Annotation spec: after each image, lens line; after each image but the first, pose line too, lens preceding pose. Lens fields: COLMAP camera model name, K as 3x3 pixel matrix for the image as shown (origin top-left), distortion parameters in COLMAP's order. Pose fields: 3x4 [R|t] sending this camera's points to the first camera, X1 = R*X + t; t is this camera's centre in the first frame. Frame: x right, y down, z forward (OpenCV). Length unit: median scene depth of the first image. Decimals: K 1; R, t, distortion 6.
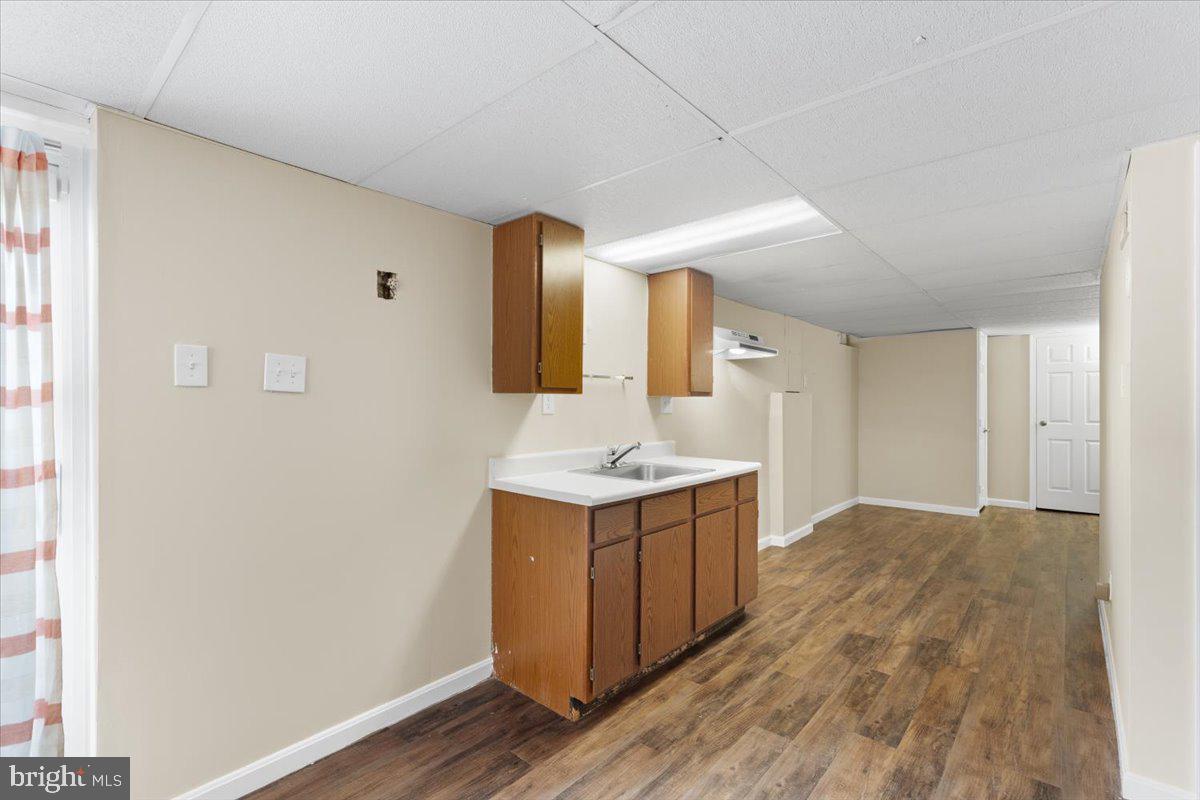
lens RADIAL K [[539.0, 0, 600.7], [0, 539.0, 404.7], [0, 0, 1]] dist [0.000945, 0.000204]
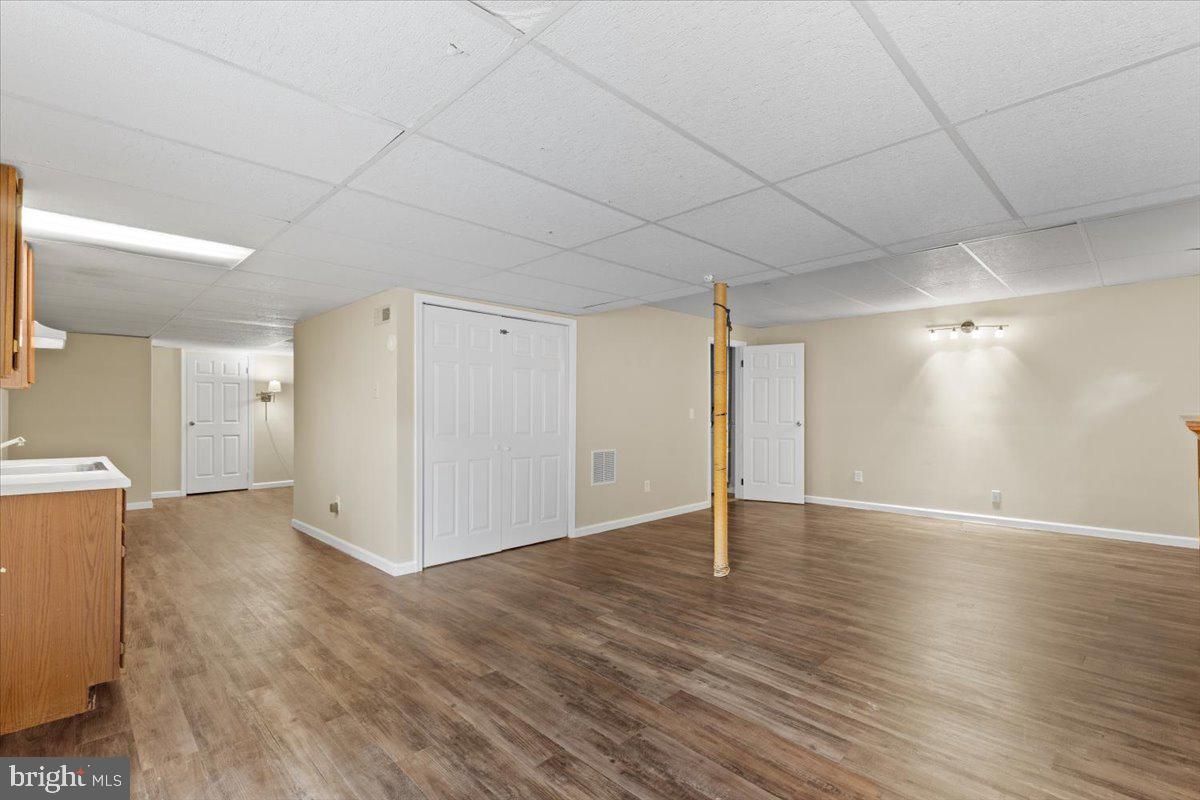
lens RADIAL K [[539.0, 0, 600.7], [0, 539.0, 404.7], [0, 0, 1]] dist [0.000945, 0.000204]
pose [[0.079337, 0.008945, 0.996808, -0.663270], [0.003724, 0.999950, -0.009270, 0.015196], [-0.996841, 0.004447, 0.079300, -0.026334]]
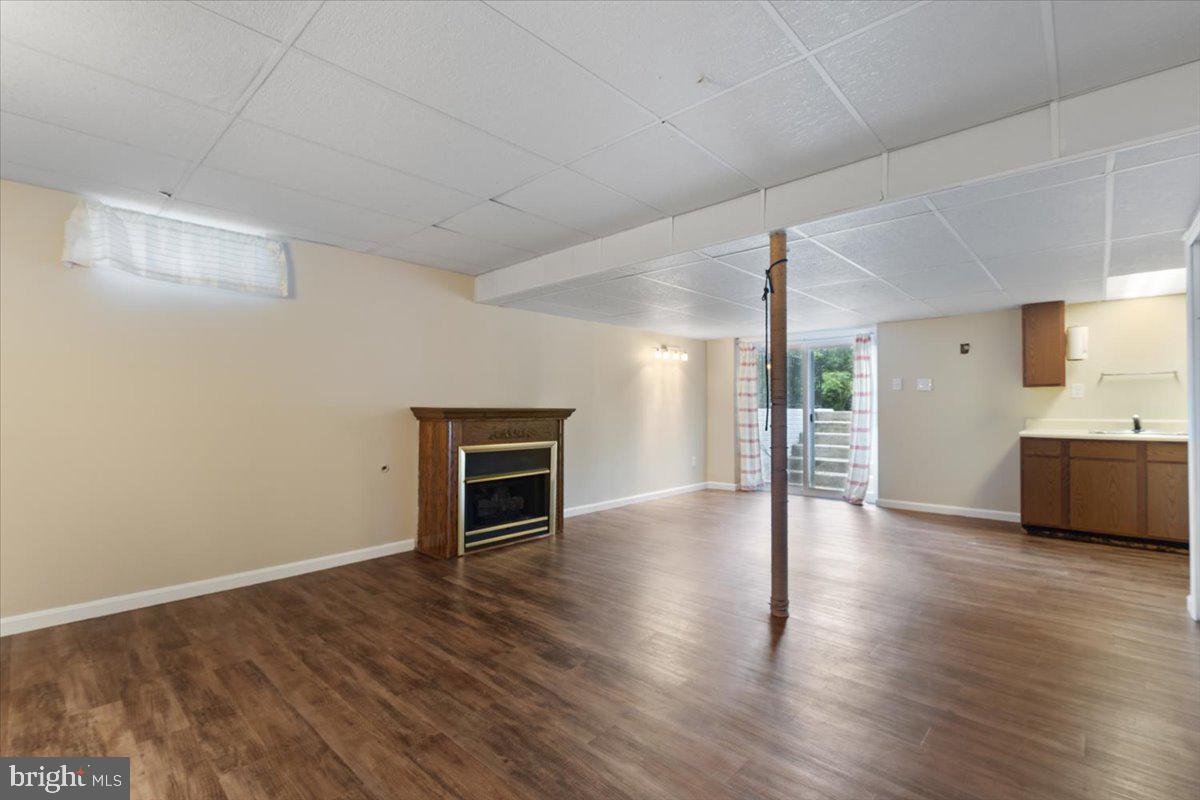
lens RADIAL K [[539.0, 0, 600.7], [0, 539.0, 404.7], [0, 0, 1]] dist [0.000945, 0.000204]
pose [[-0.032656, -0.006421, -0.999446, 1.966584], [-0.000436, 0.999979, -0.006410, 0.058589], [0.999467, 0.000226, -0.032658, -0.589814]]
